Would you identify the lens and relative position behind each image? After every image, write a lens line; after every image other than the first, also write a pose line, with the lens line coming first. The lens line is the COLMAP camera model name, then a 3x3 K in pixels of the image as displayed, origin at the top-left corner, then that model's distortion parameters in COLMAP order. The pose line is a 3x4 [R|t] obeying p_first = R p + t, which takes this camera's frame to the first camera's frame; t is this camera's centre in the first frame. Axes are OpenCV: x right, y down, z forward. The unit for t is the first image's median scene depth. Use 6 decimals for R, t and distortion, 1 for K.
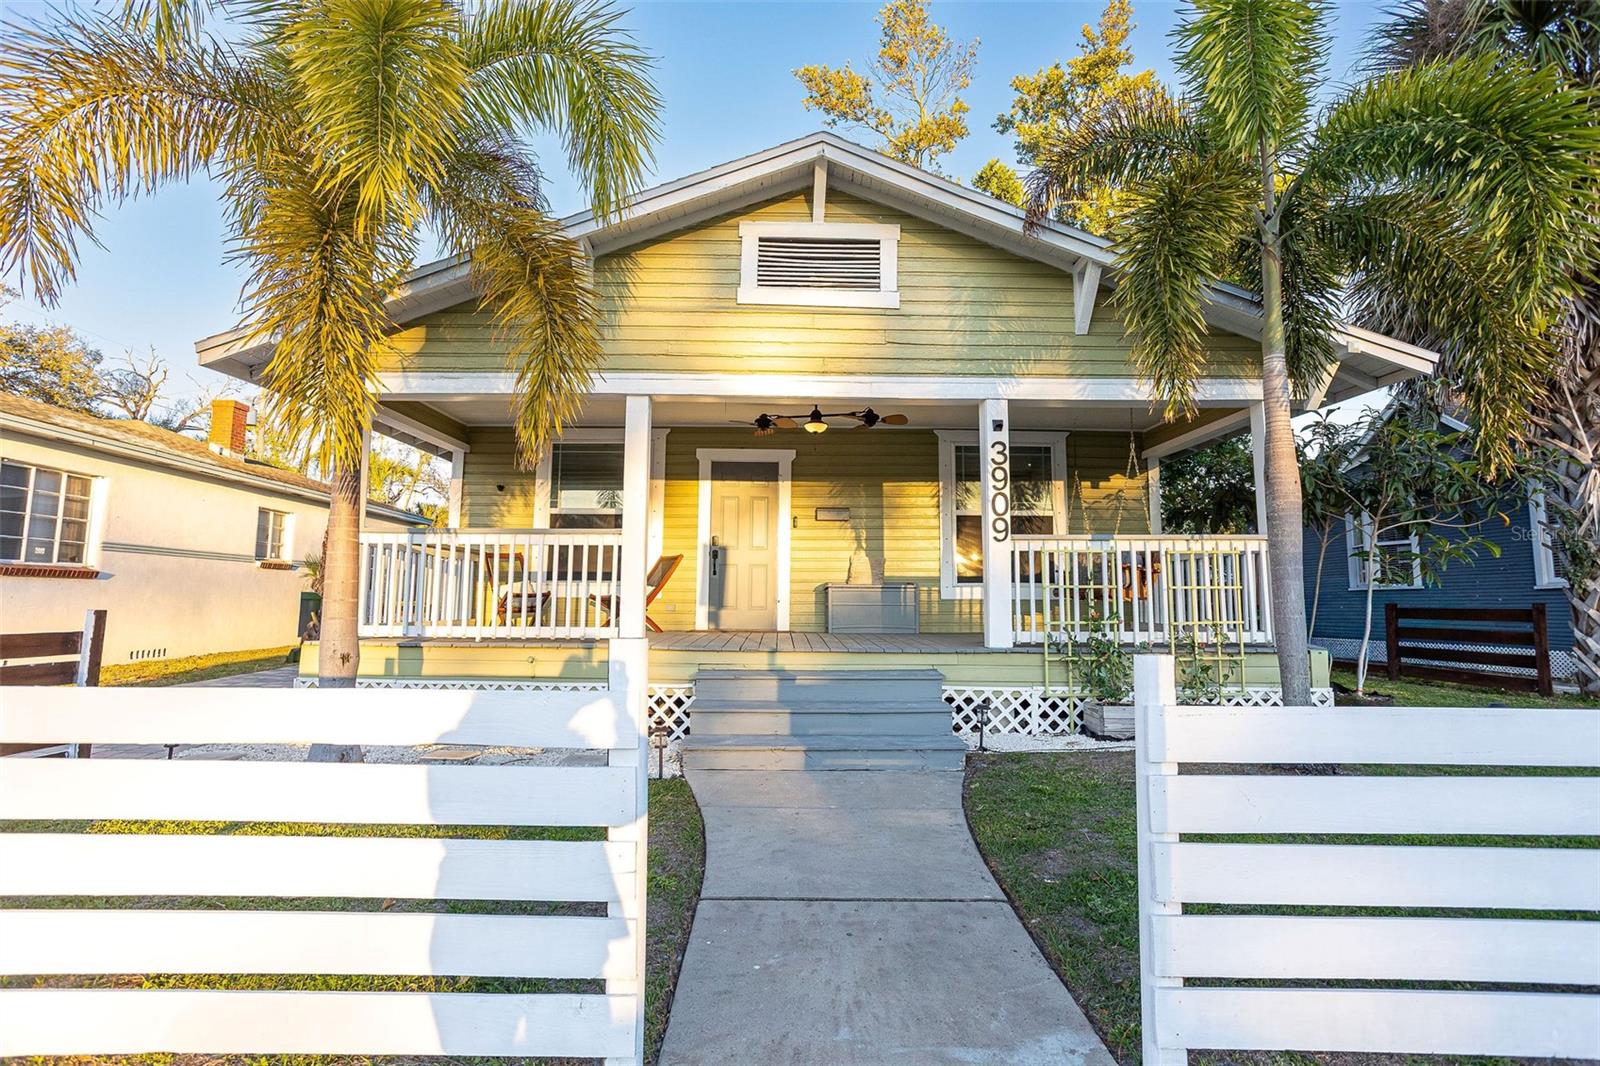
lens RADIAL K [[780.2, 0, 805.1], [0, 780.2, 520.4], [0, 0, 1]] dist [-0.056784, 0.042547]
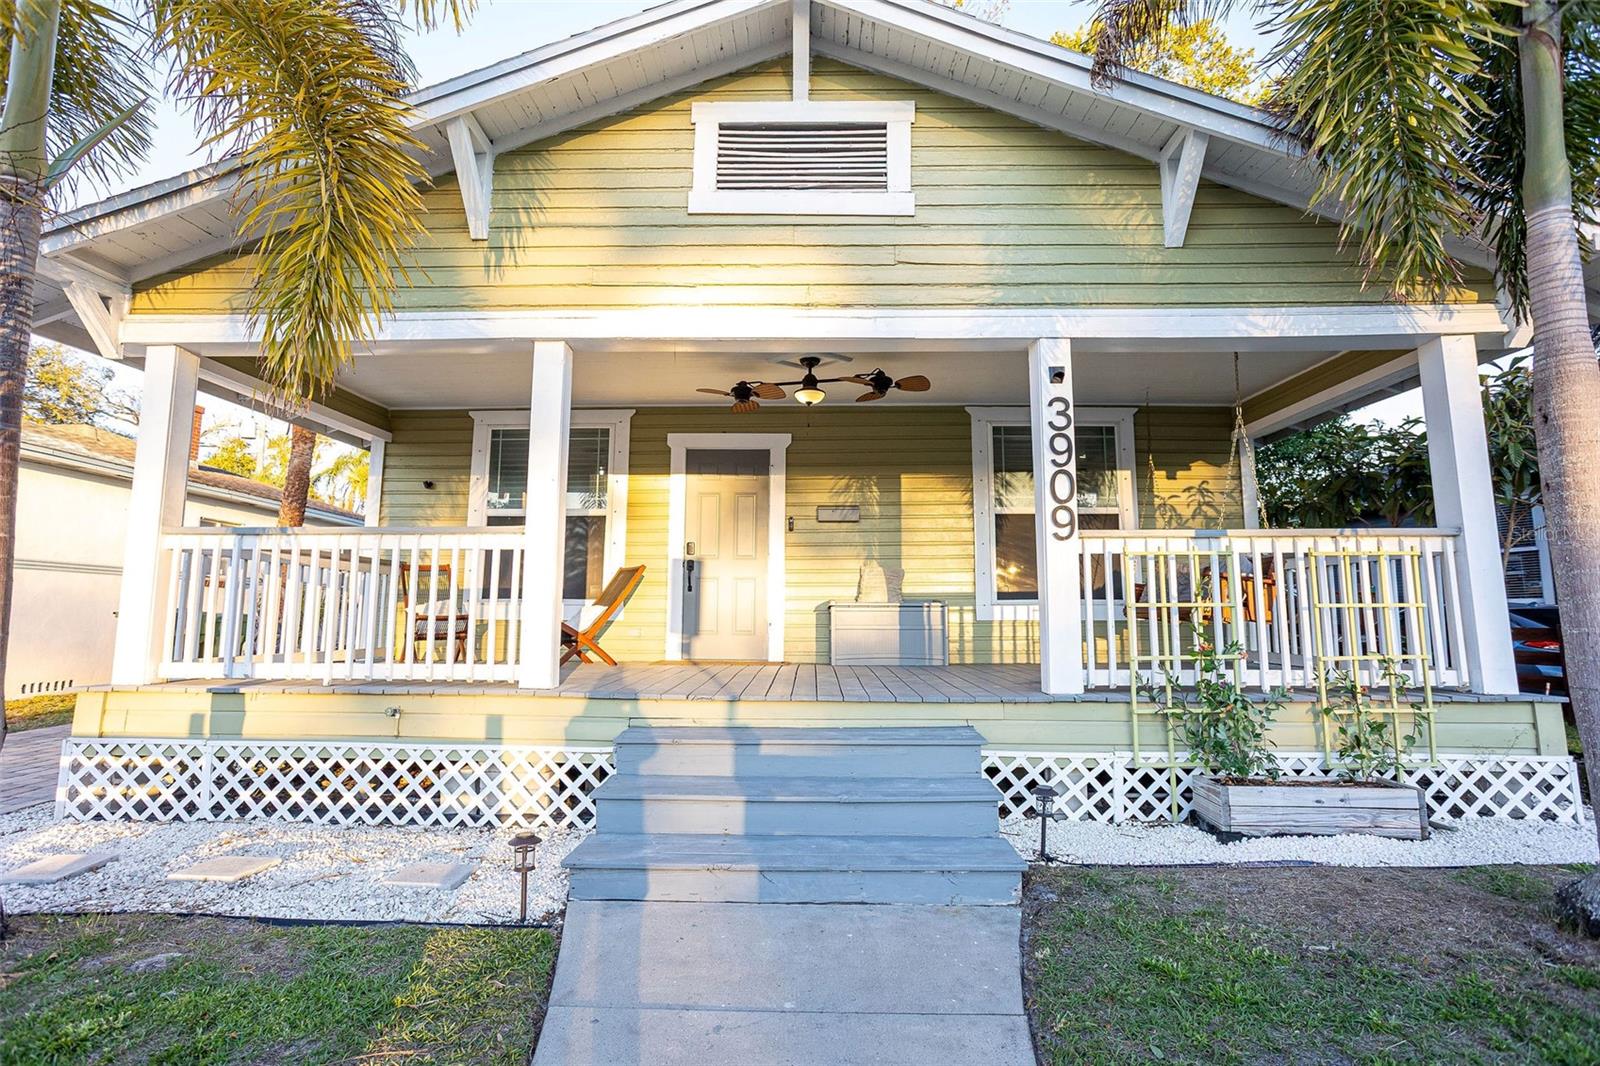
lens RADIAL K [[780.2, 0, 805.1], [0, 780.2, 520.4], [0, 0, 1]] dist [-0.056784, 0.042547]
pose [[0.999176, -0.007630, -0.039859, 0.047492], [0.006726, 0.999718, -0.022773, 0.023181], [0.040022, 0.022486, 0.998946, 0.292052]]
